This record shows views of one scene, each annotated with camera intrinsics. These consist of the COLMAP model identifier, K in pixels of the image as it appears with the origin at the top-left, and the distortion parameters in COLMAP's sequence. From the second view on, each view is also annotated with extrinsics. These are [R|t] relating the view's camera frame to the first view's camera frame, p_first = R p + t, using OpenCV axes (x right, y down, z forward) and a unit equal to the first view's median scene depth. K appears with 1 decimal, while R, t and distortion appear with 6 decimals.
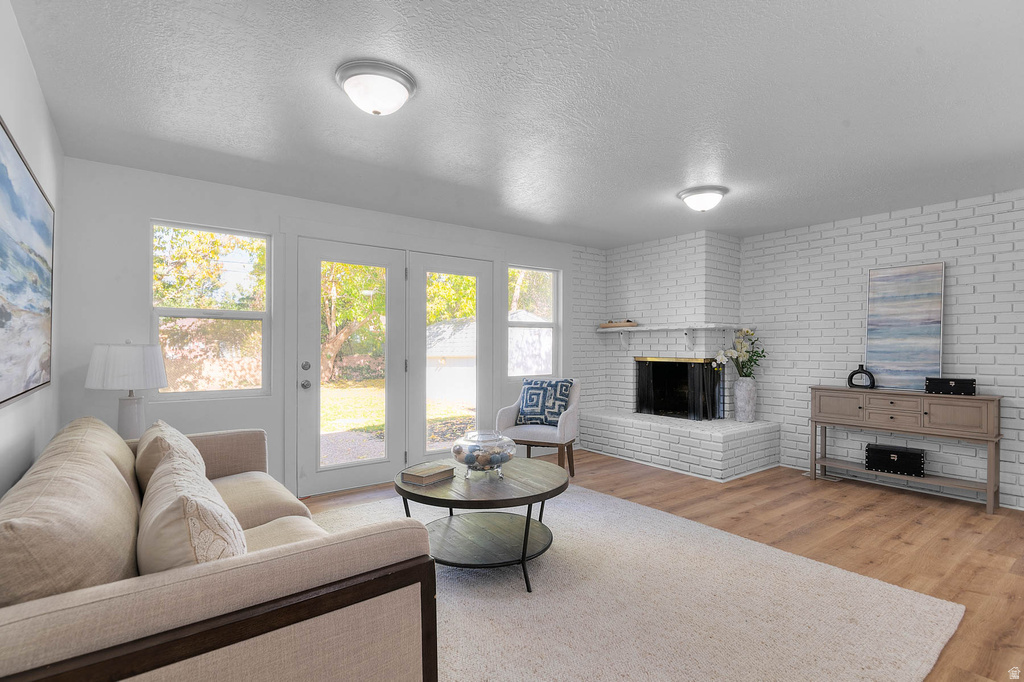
lens RADIAL K [[491.0, 0, 511.1], [0, 491.0, 349.1], [0, 0, 1]] dist [0.000324, -0.002761]
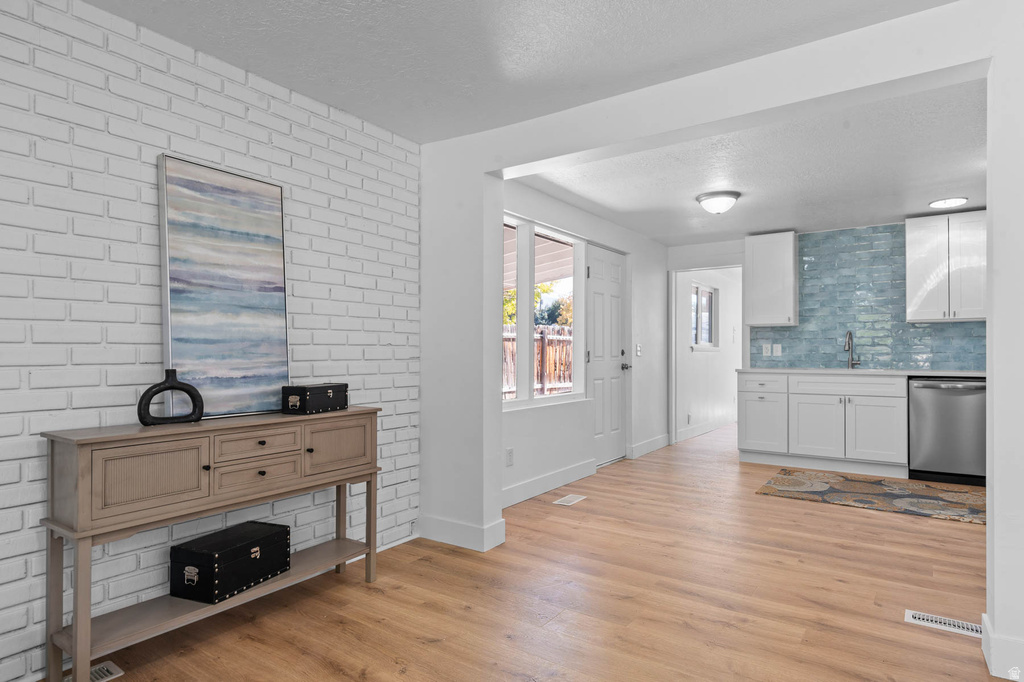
lens RADIAL K [[573.9, 0, 515.8], [0, 573.9, 351.1], [0, 0, 1]] dist [0.010757, -0.003168]
pose [[-0.316630, -0.000720, 0.948549, 0.139067], [0.003655, 0.999991, 0.001979, 0.015932], [-0.948542, 0.004094, -0.316625, 0.896739]]
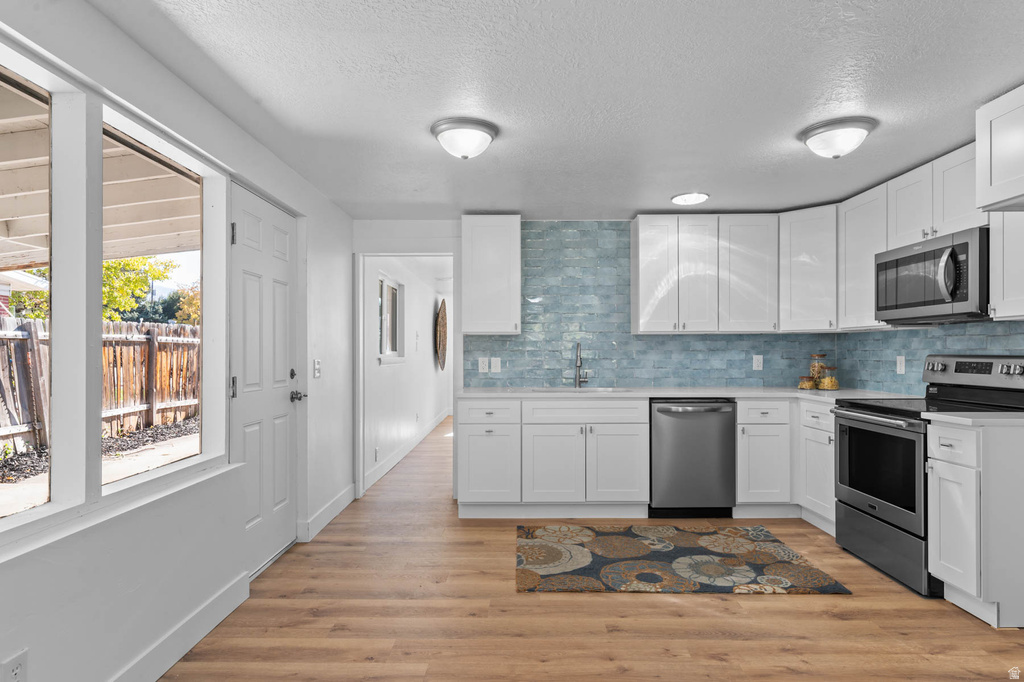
lens RADIAL K [[573.9, 0, 516.7], [0, 573.9, 352.5], [0, 0, 1]] dist [0.010757, -0.003168]
pose [[-0.800396, -0.002108, 0.599468, 0.591468], [0.002313, 0.999976, 0.006604, -0.014073], [-0.599467, 0.006672, -0.800372, 0.698622]]
